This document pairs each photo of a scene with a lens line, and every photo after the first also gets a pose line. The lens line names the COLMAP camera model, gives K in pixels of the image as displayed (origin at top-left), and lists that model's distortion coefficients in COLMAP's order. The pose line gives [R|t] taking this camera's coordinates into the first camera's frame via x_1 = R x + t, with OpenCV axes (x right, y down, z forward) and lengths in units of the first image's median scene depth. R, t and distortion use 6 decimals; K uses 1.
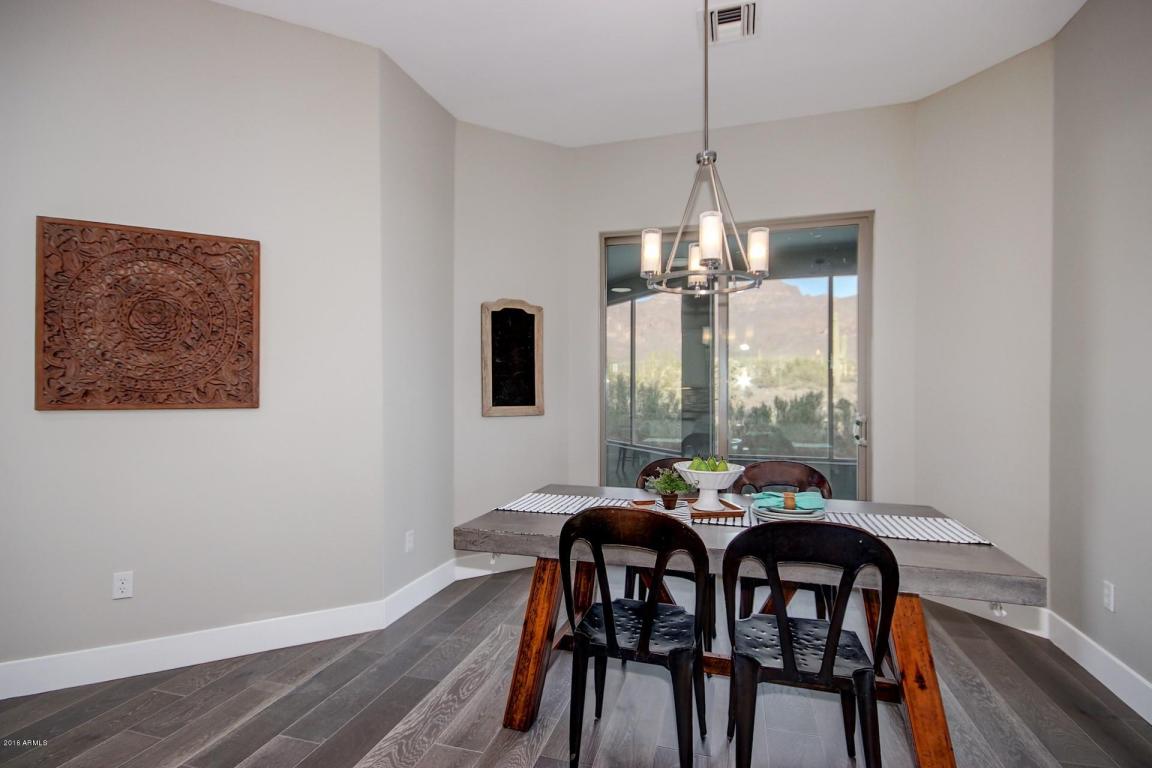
lens RADIAL K [[540.1, 0, 583.9], [0, 540.1, 393.7], [0, 0, 1]] dist [0.011923, -0.008012]
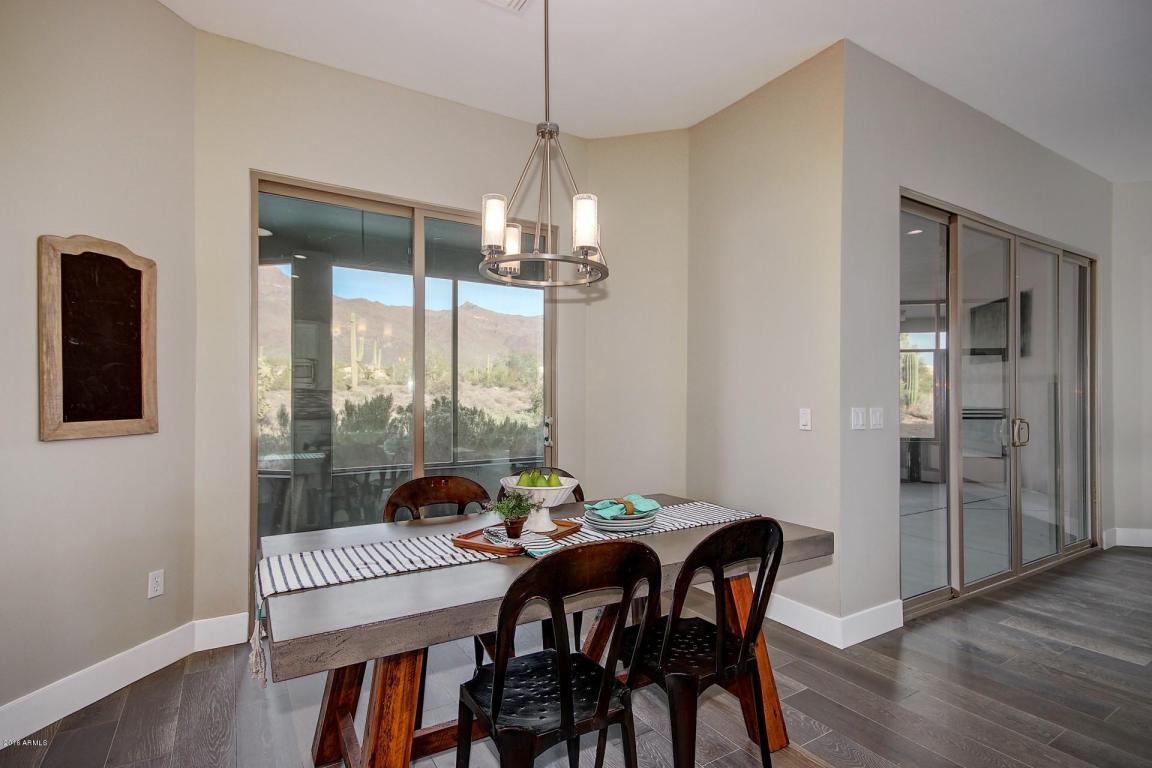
lens RADIAL K [[561.5, 0, 575.3], [0, 561.5, 397.2], [0, 0, 1]] dist [0.005774, -0.000285]
pose [[0.672223, -0.003415, 0.740341, -0.362667], [0.002537, 0.999994, 0.002310, -0.003641], [-0.740345, 0.000325, 0.672227, 0.306818]]
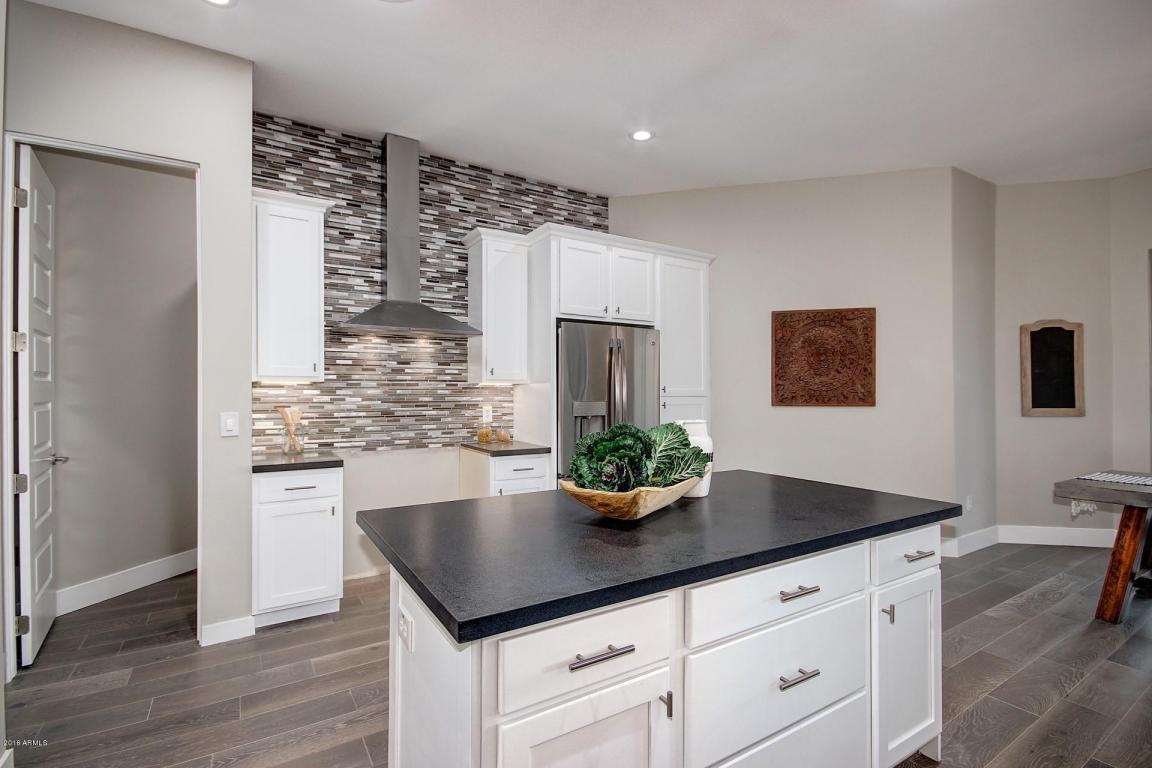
lens RADIAL K [[540.1, 0, 587.5], [0, 540.1, 385.9], [0, 0, 1]] dist [0.011923, -0.008012]
pose [[0.752835, -0.011237, -0.658113, -0.173490], [0.000772, 0.999869, -0.016190, -0.011446], [0.658208, 0.011681, 0.752745, -0.892583]]
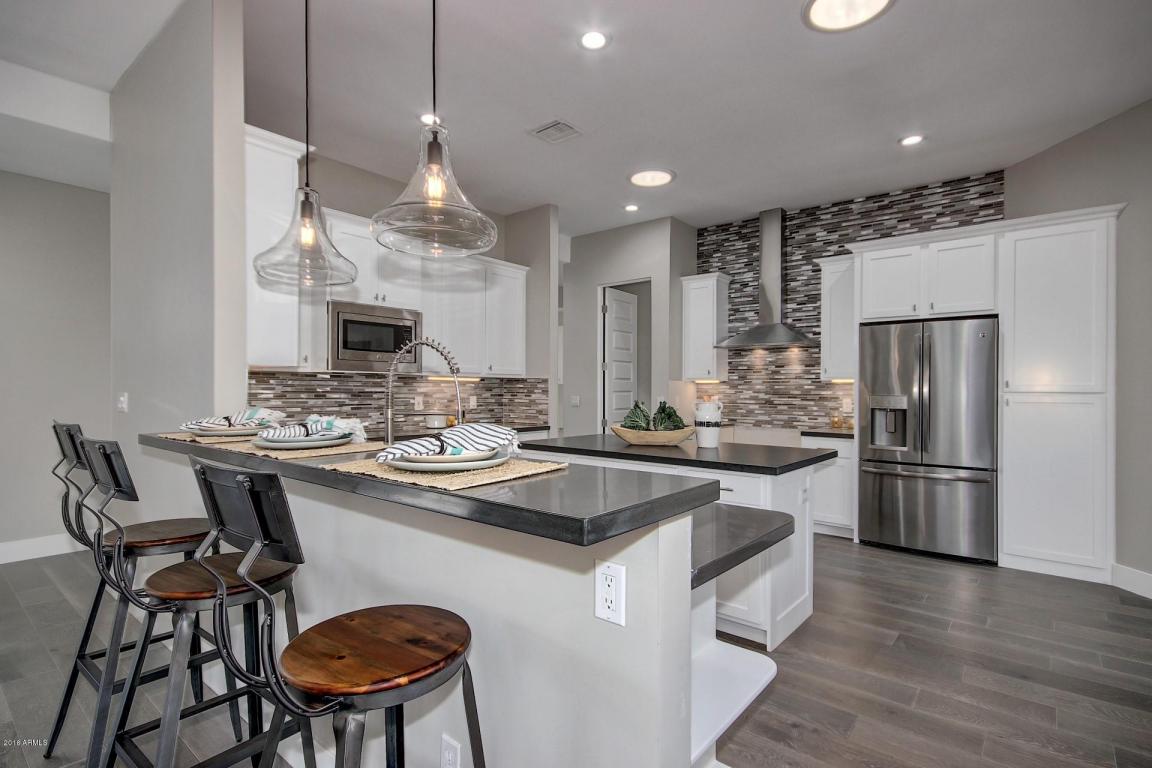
lens RADIAL K [[561.5, 0, 582.7], [0, 561.5, 389.0], [0, 0, 1]] dist [0.005774, -0.000285]
pose [[-0.398901, -0.003492, -0.916987, 0.829662], [-0.008498, 0.999964, -0.000112, -0.004824], [0.916955, 0.007748, -0.398916, 0.125644]]
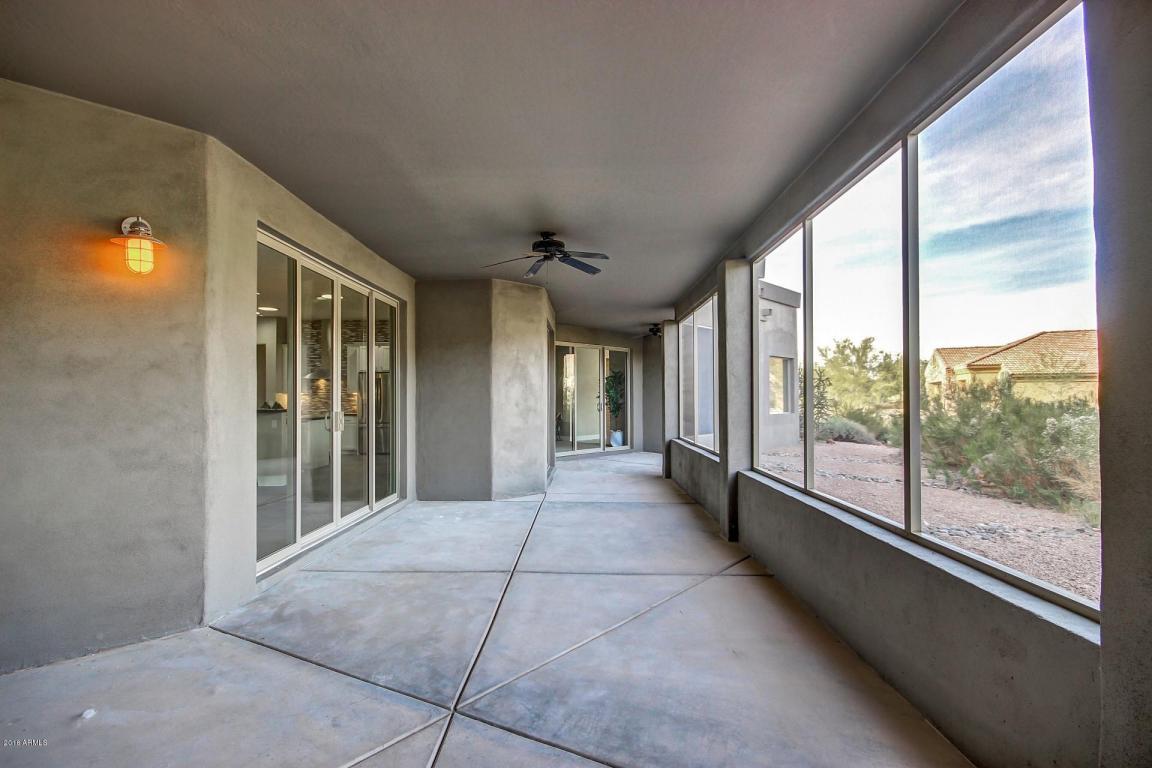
lens RADIAL K [[540.1, 0, 577.2], [0, 540.1, 394.0], [0, 0, 1]] dist [0.011923, -0.008012]
pose [[0.267285, -0.017936, -0.963450, 3.916945], [0.002239, 0.999836, -0.017993, 0.056710], [0.963615, 0.002652, 0.267282, 0.815116]]
